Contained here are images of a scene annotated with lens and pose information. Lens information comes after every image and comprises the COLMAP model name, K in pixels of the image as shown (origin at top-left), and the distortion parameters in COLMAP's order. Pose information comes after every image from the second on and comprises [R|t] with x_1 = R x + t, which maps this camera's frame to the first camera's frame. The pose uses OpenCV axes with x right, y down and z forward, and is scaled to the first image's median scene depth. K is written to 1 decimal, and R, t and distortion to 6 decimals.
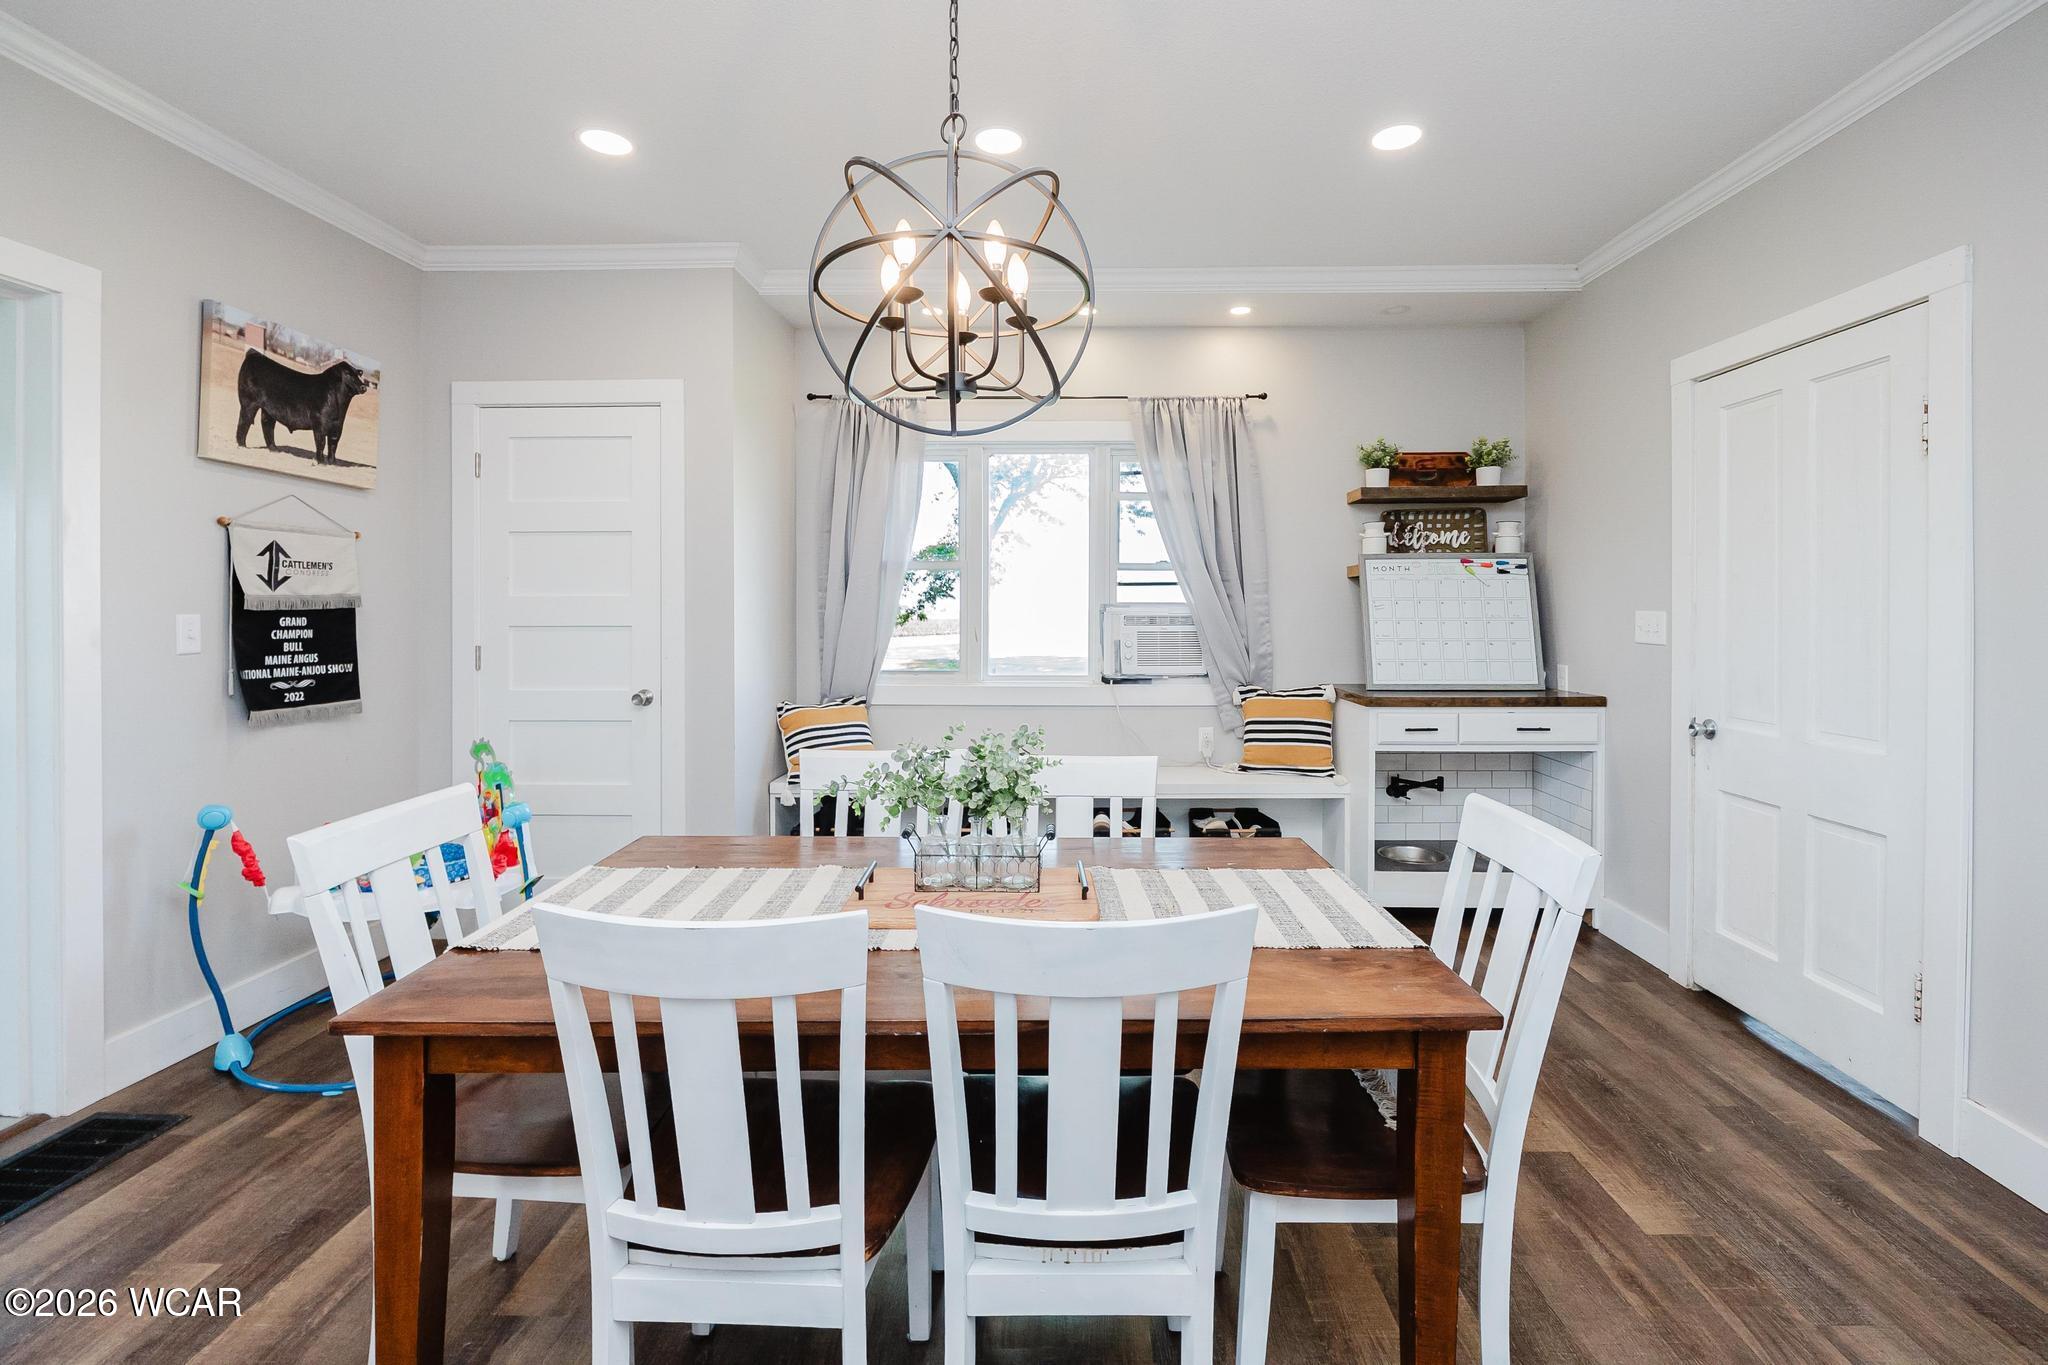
lens RADIAL K [[876.2, 0, 1045.2], [0, 876.2, 618.7], [0, 0, 1]] dist [-0.005884, 0.000646]
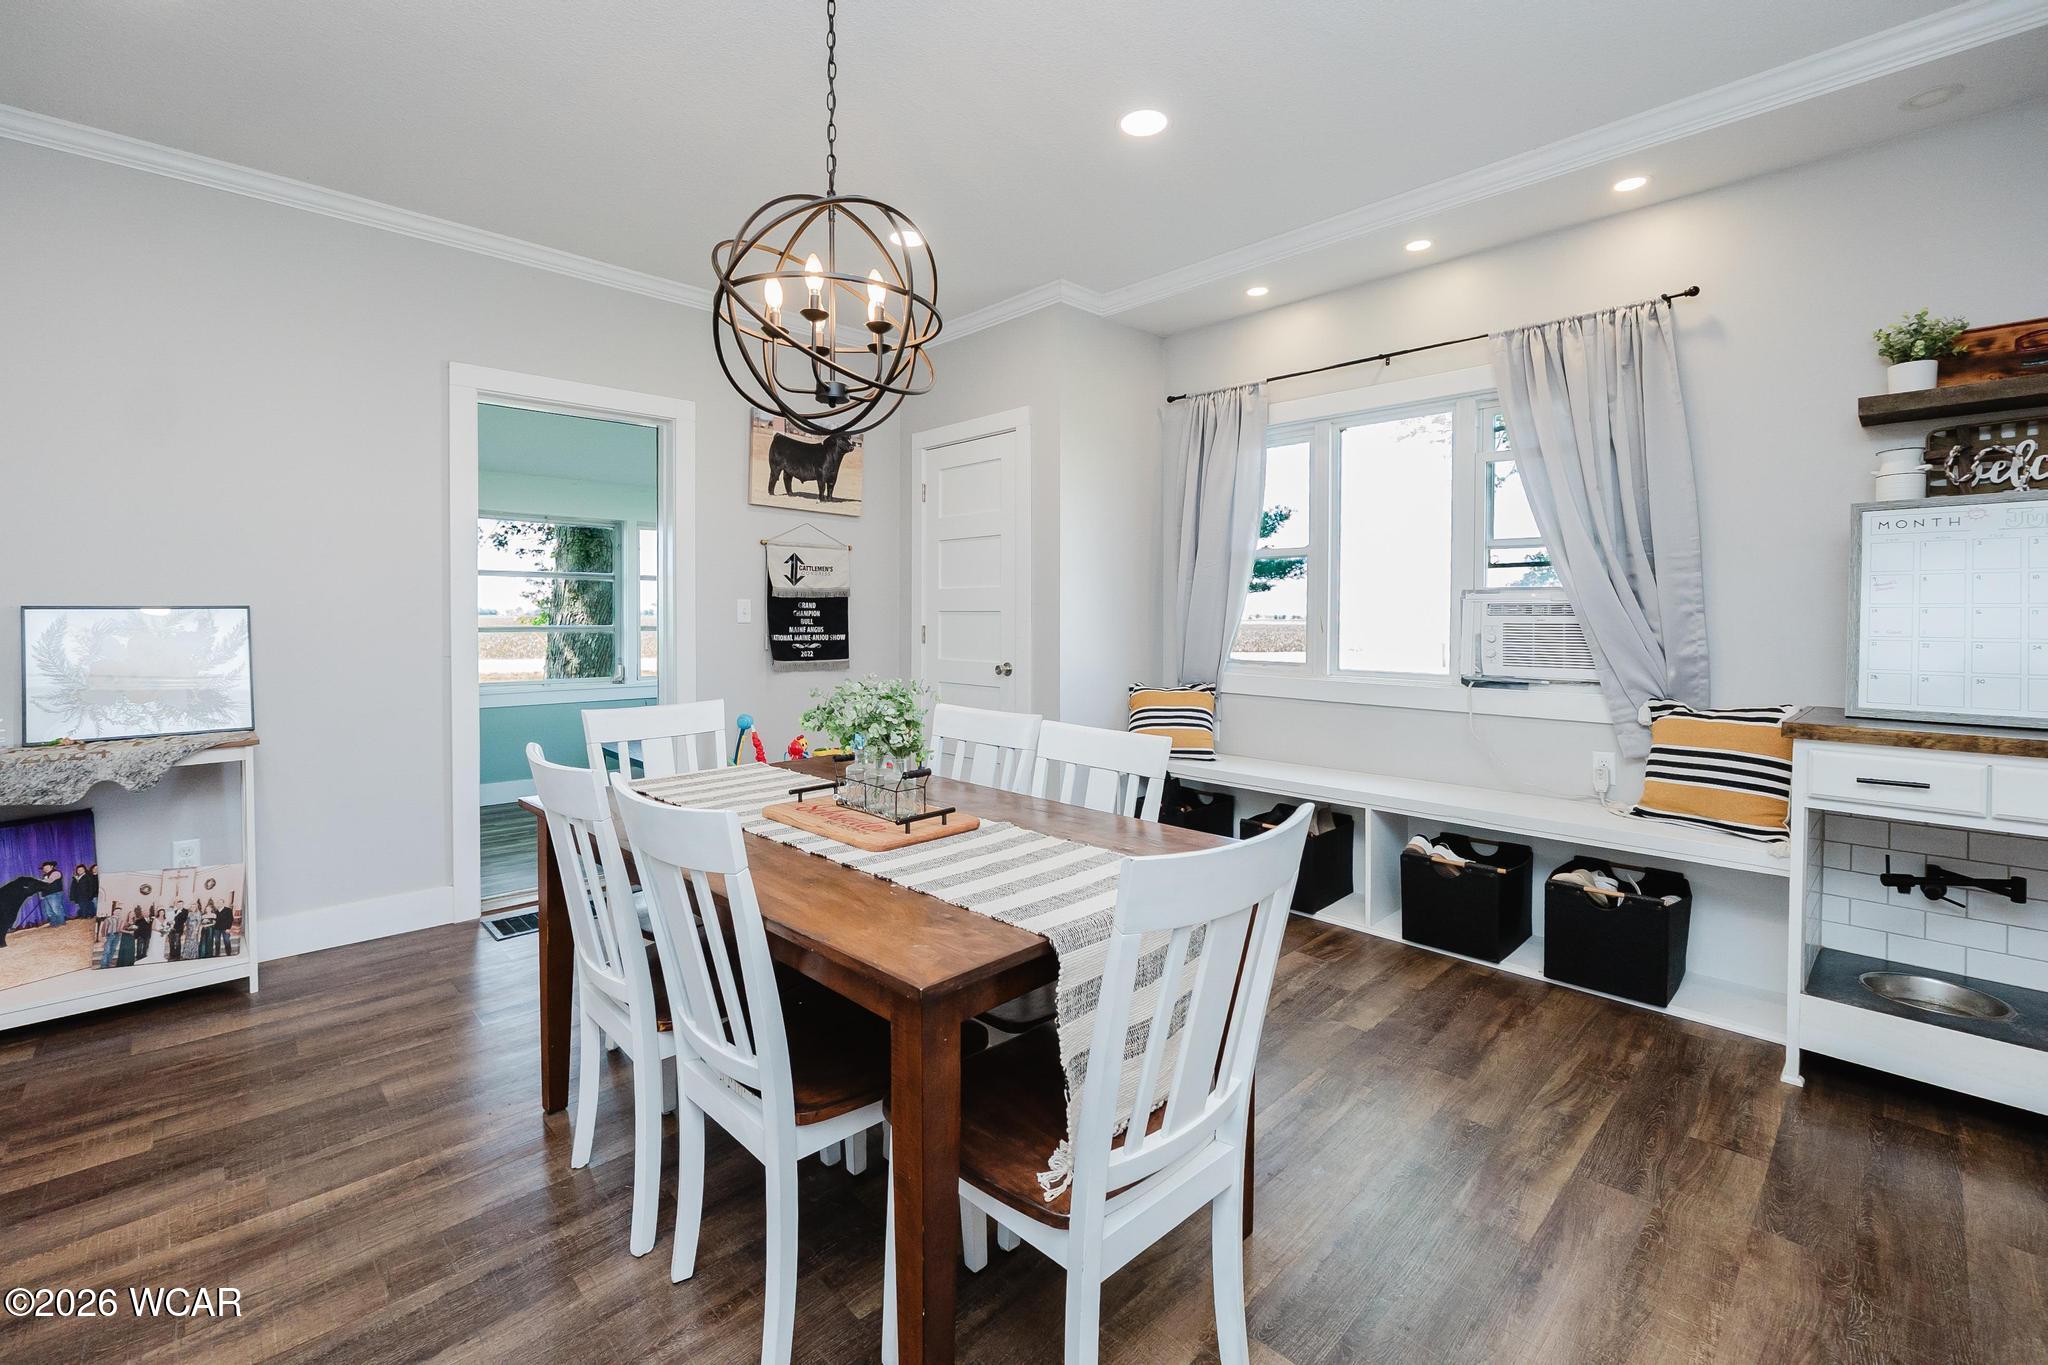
lens RADIAL K [[876.2, 0, 1029.1], [0, 876.2, 629.9], [0, 0, 1]] dist [-0.005884, 0.000646]
pose [[0.710755, 0.016110, -0.703255, 0.475710], [-0.013388, 0.999866, 0.009373, 0.025207], [0.703312, 0.002753, 0.710876, 0.161560]]
